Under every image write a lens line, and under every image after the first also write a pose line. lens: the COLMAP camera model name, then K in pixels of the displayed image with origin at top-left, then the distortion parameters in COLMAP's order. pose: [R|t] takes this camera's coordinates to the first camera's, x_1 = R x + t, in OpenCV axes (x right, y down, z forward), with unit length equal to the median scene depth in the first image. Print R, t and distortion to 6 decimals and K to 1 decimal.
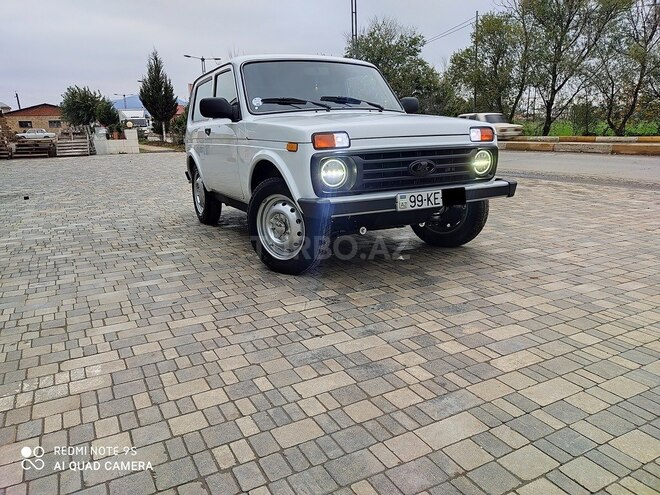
lens RADIAL K [[489.6, 0, 329.8], [0, 489.6, 247.4], [0, 0, 1]] dist [0.075472, -0.092517]
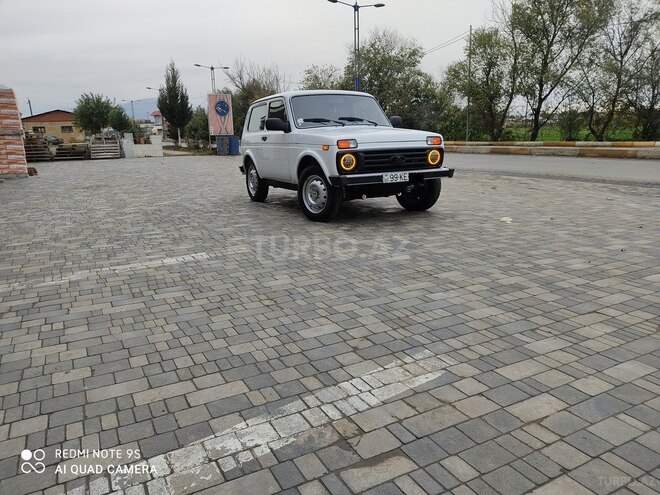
lens RADIAL K [[489.6, 0, 332.5], [0, 489.6, 248.5], [0, 0, 1]] dist [0.075472, -0.092517]
pose [[0.999998, 0.000738, 0.002088, -0.048949], [-0.000722, 0.999969, -0.007789, 0.165380], [-0.002093, 0.007787, 0.999967, -0.737280]]
